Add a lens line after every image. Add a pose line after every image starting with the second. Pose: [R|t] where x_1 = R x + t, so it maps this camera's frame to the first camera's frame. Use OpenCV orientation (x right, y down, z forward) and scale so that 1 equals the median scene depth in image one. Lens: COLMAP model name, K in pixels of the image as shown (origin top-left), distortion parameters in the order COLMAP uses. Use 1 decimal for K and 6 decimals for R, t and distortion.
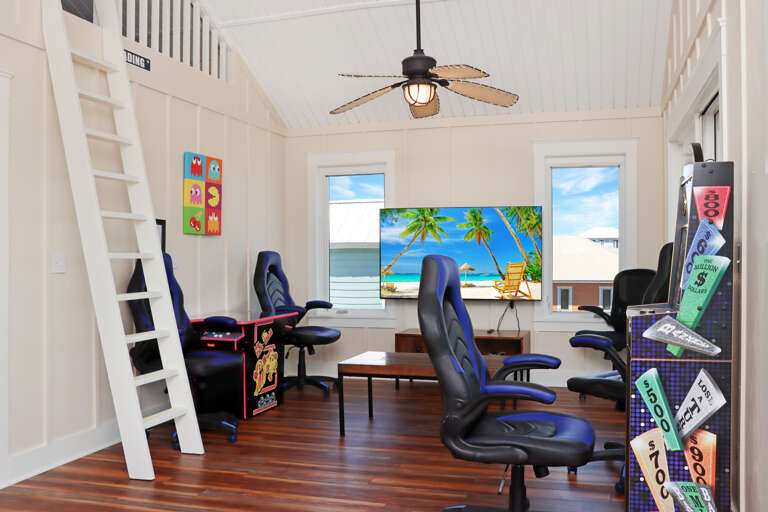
lens RADIAL K [[681.6, 0, 385.1], [0, 681.6, 256.6], [0, 0, 1]] dist [-0.014072, -0.002152]
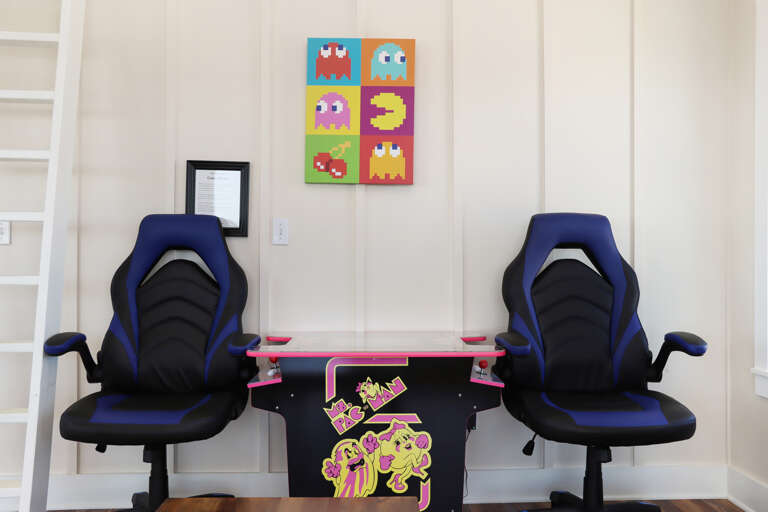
lens RADIAL K [[681.6, 0, 384.1], [0, 681.6, 251.7], [0, 0, 1]] dist [-0.014072, -0.002152]
pose [[0.368883, 0.019133, -0.929279, 0.252814], [-0.005975, 0.999816, 0.018214, 0.012461], [0.929457, -0.001166, 0.368930, 0.821712]]
